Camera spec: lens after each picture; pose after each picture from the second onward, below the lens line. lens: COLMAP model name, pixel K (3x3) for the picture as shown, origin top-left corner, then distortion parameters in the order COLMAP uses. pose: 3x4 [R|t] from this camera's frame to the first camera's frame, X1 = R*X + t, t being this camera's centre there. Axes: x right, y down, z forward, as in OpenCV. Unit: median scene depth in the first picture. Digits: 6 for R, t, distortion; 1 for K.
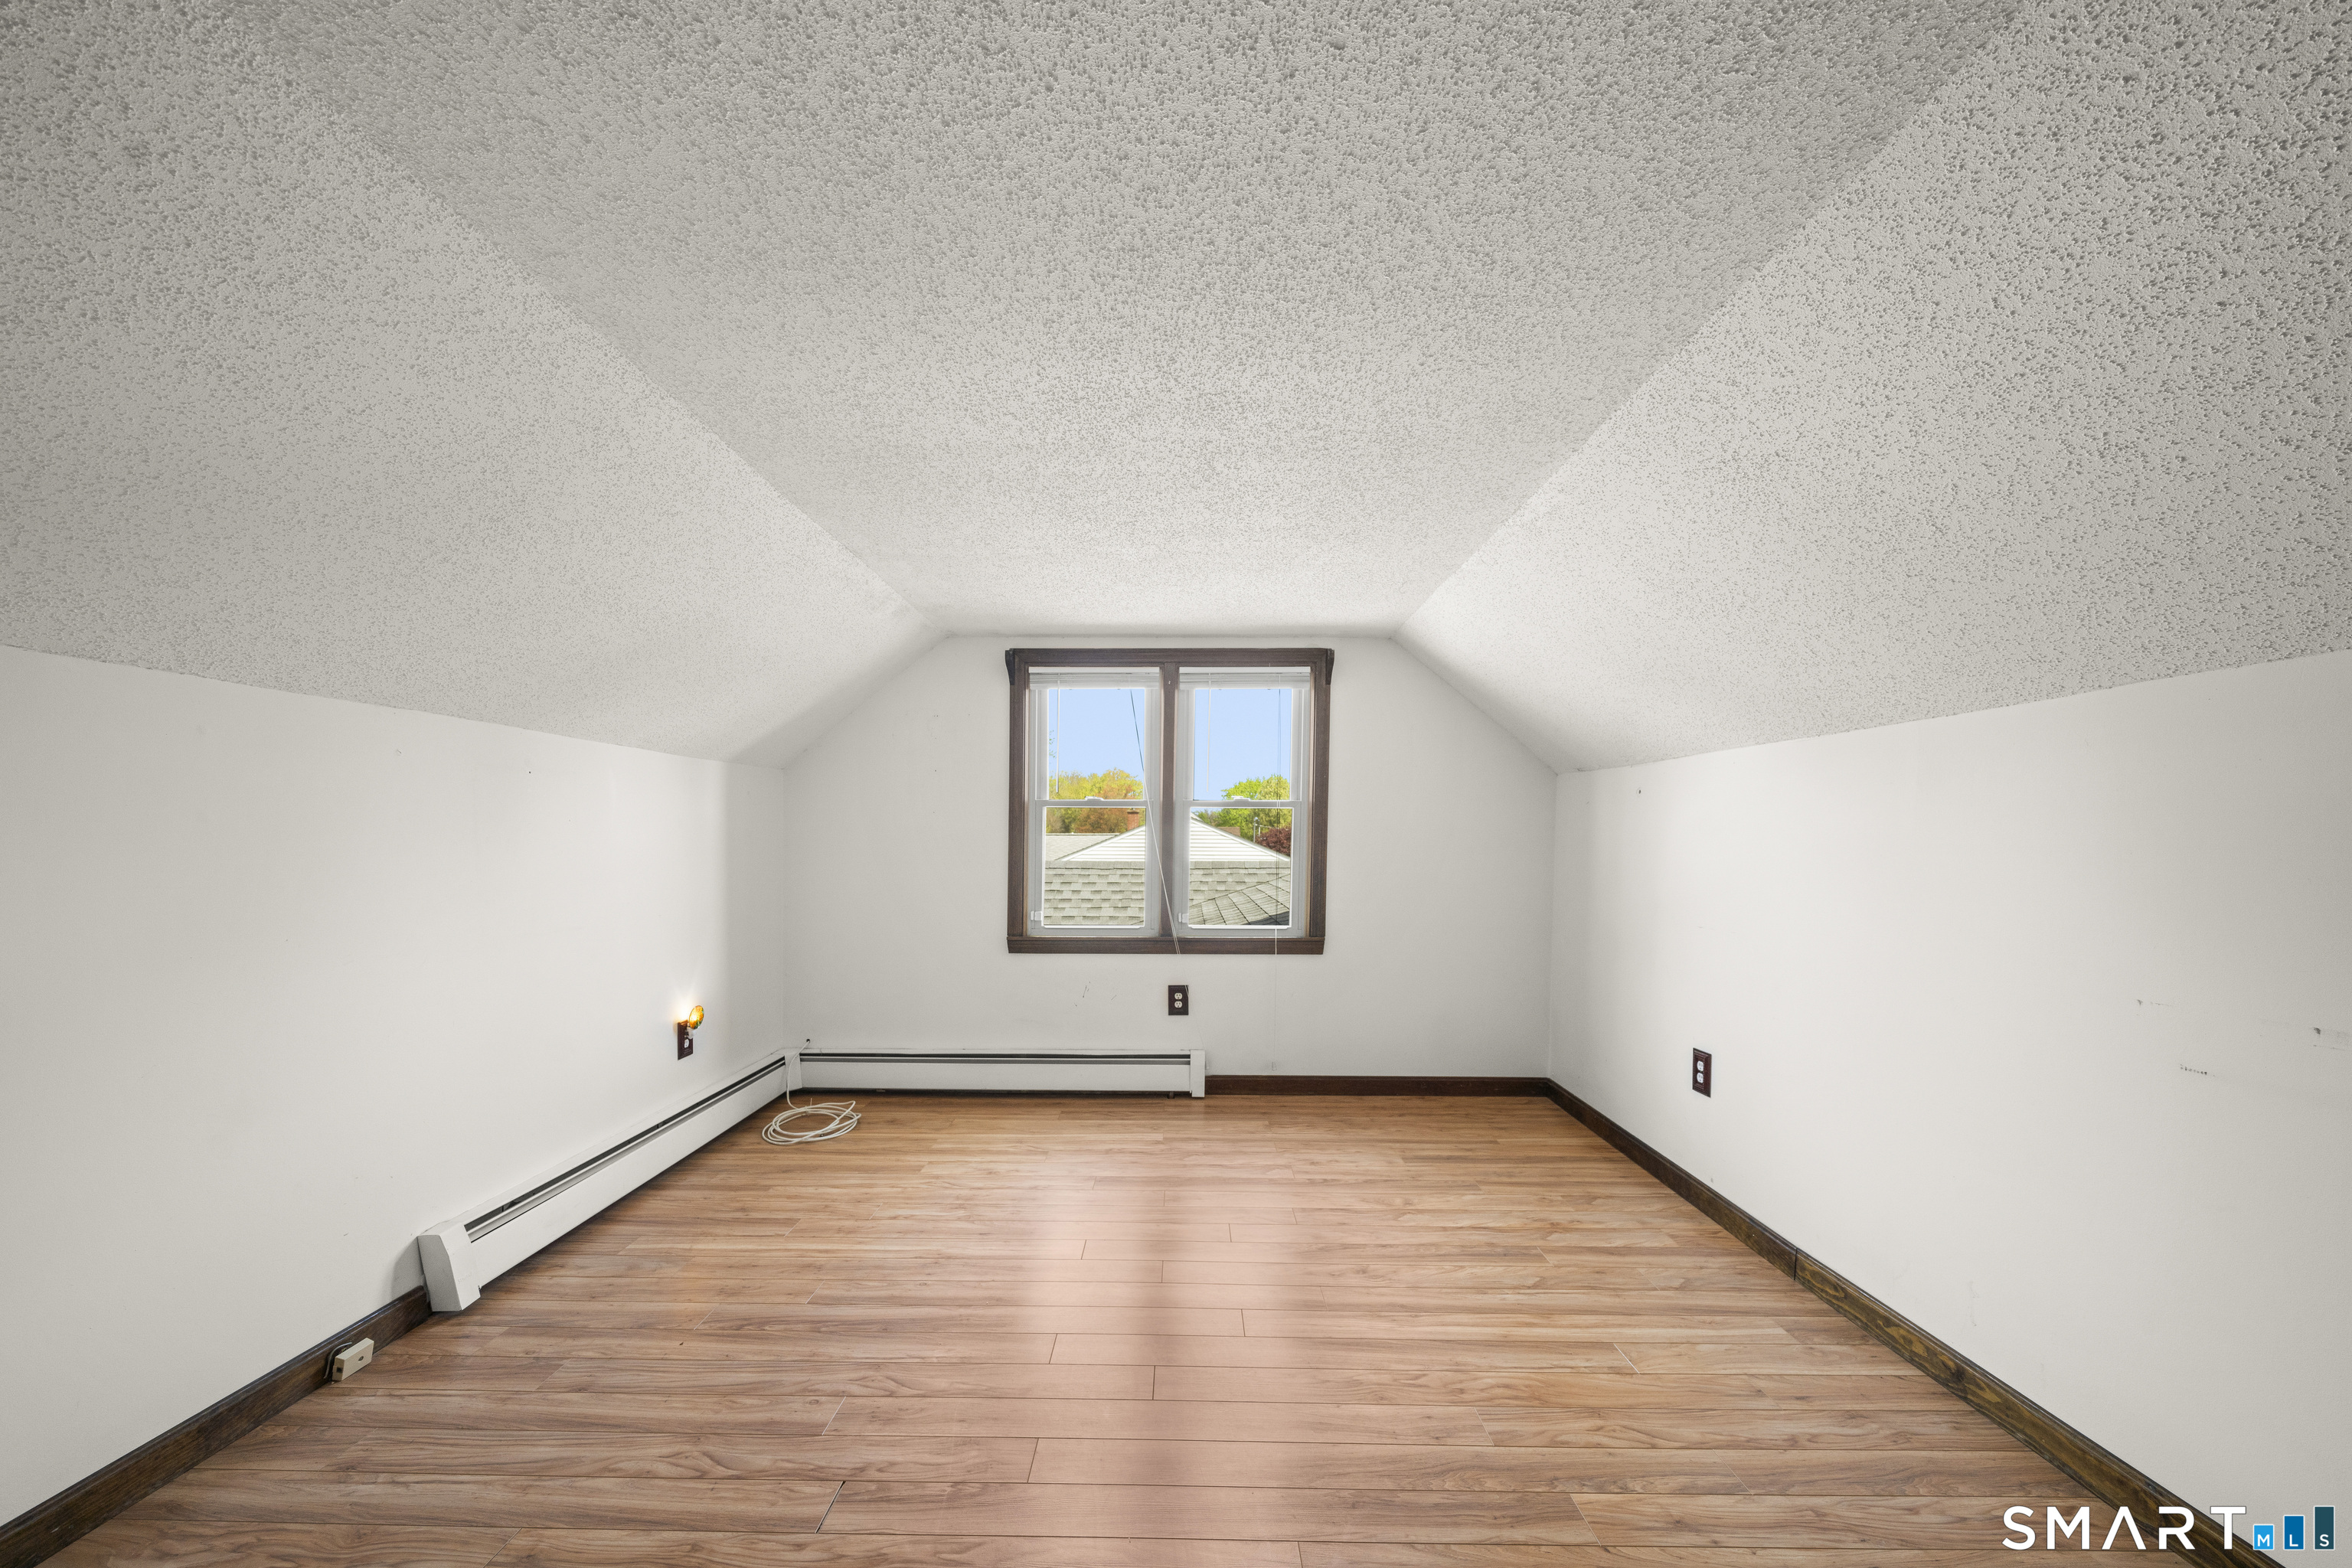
lens RADIAL K [[812.6, 0, 1212.5], [0, 812.6, 889.8], [0, 0, 1]] dist [-0.007118, 0.000260]
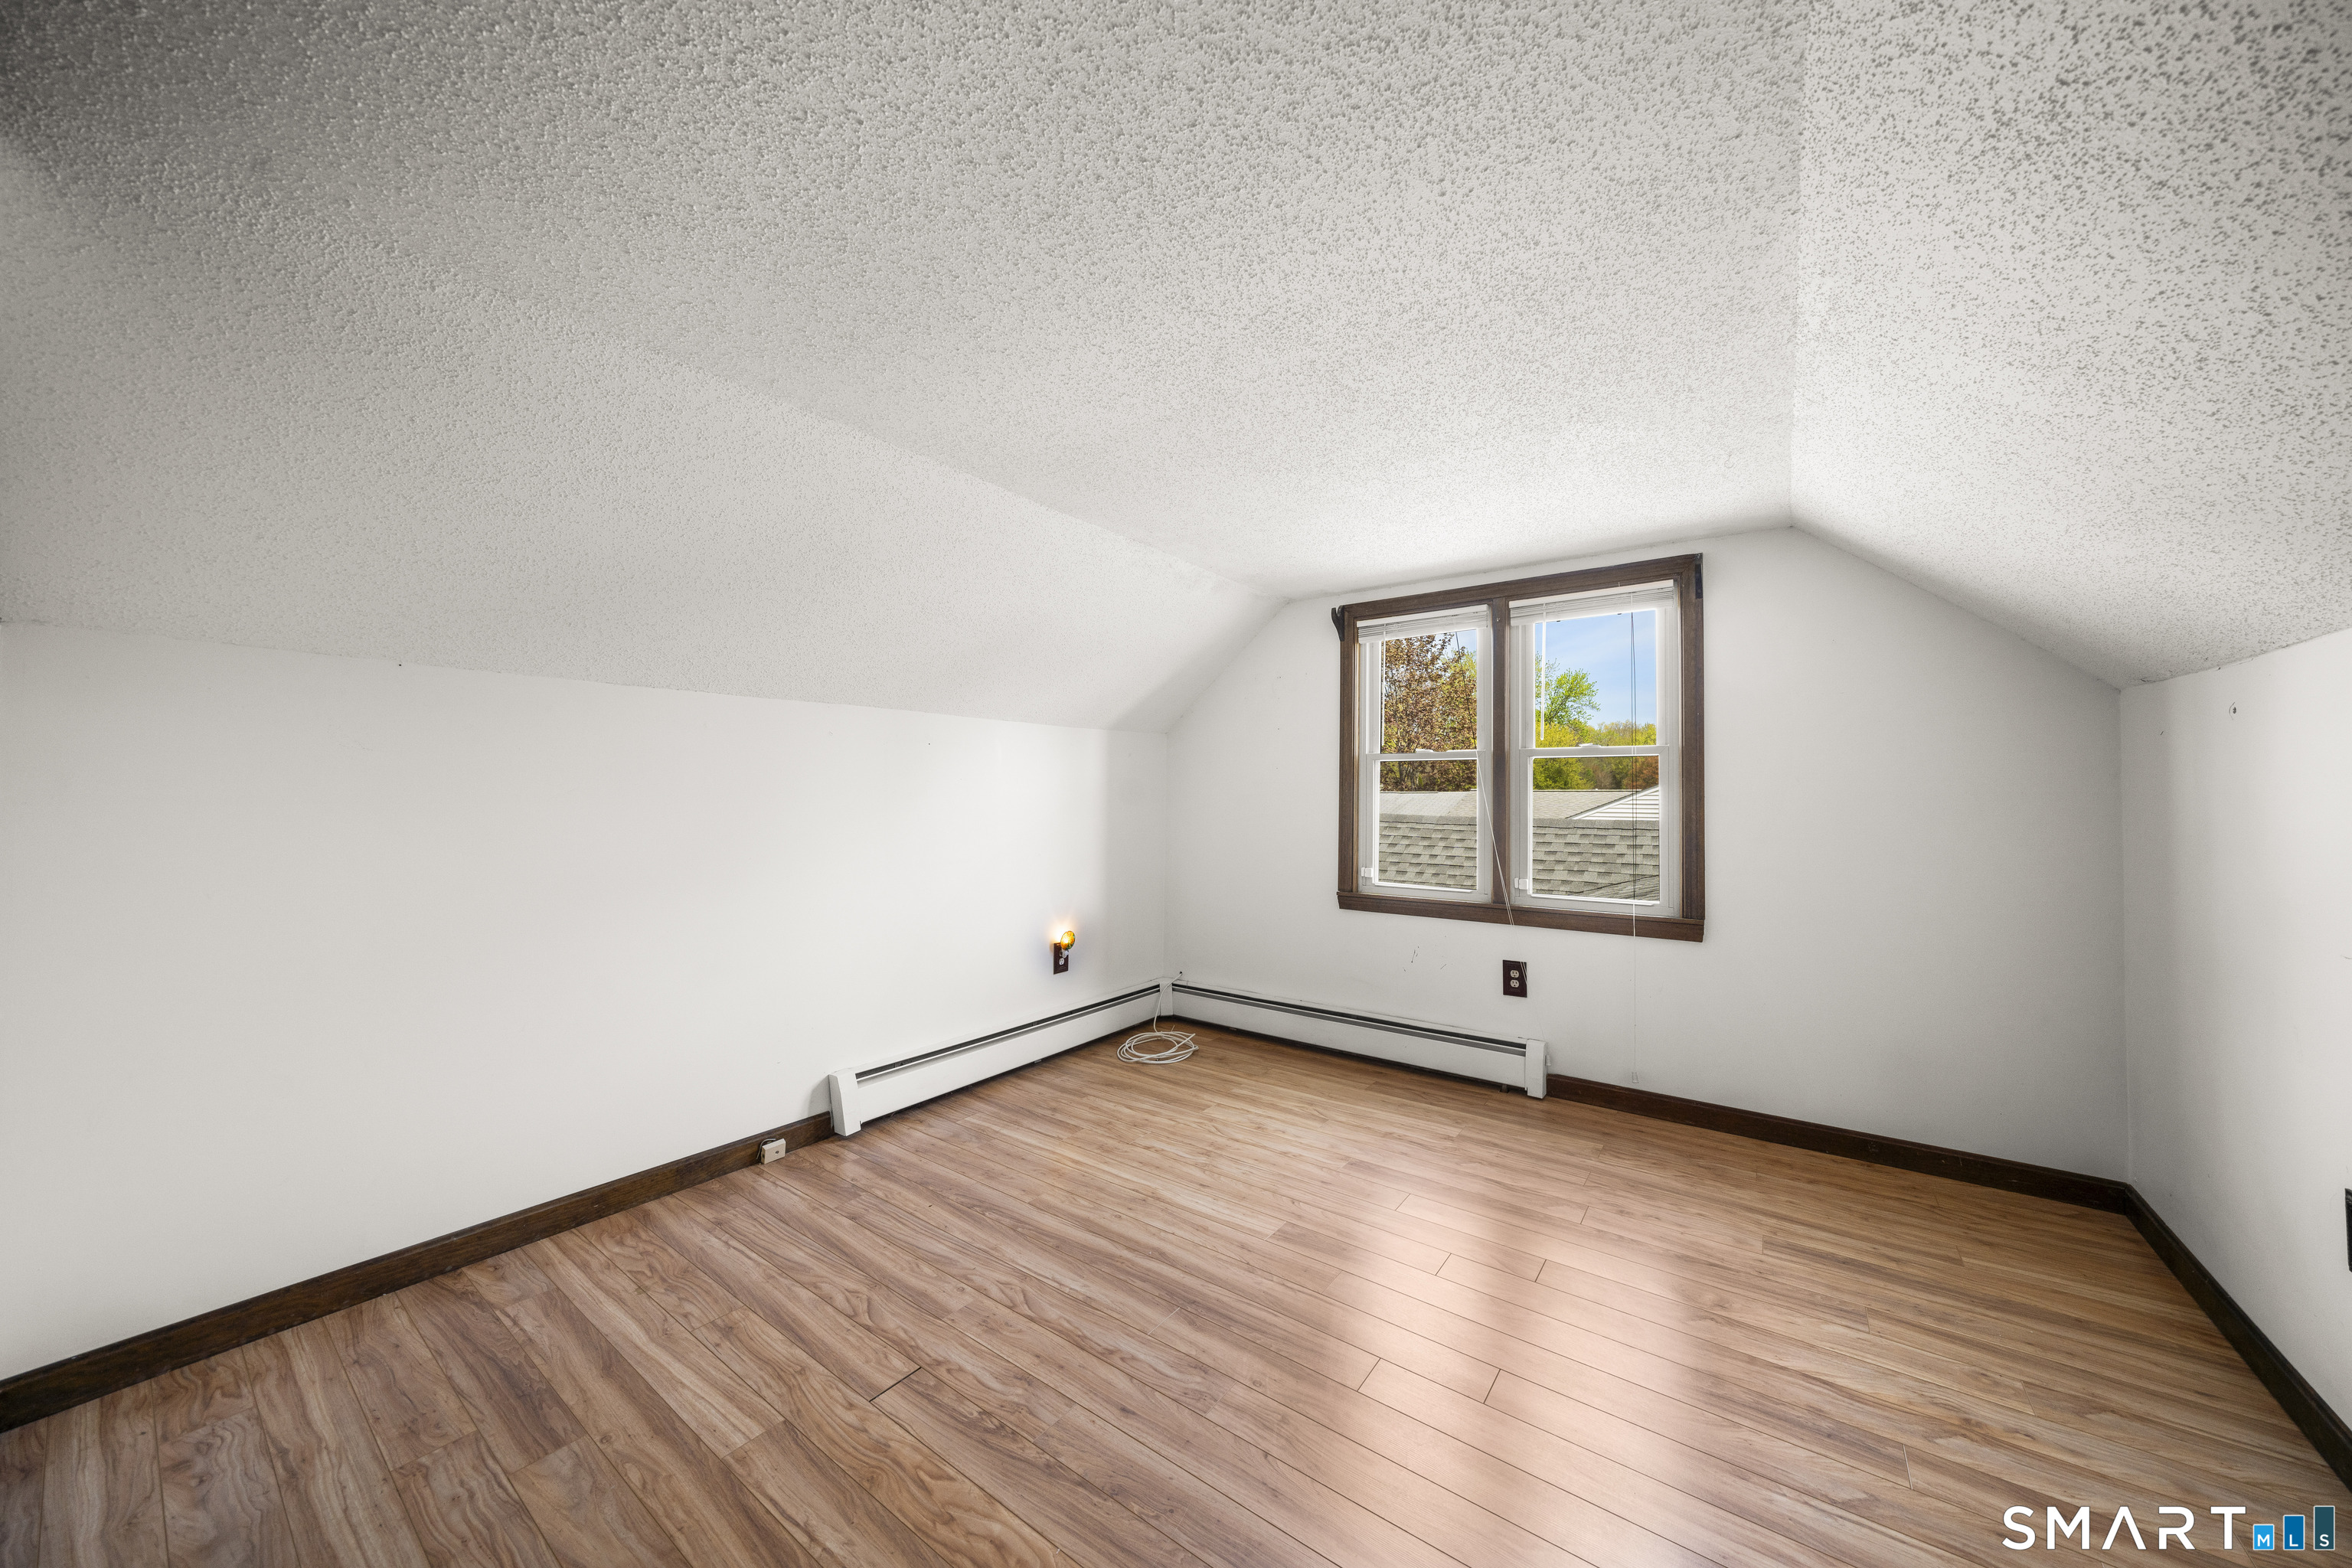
lens RADIAL K [[812.6, 0, 1239.8], [0, 812.6, 786.8], [0, 0, 1]] dist [-0.007118, 0.000260]
pose [[0.825428, -0.005060, -0.564484, 0.289080], [-0.035834, 0.997473, -0.061340, -0.006881], [0.563369, 0.070860, 0.823161, 0.147101]]
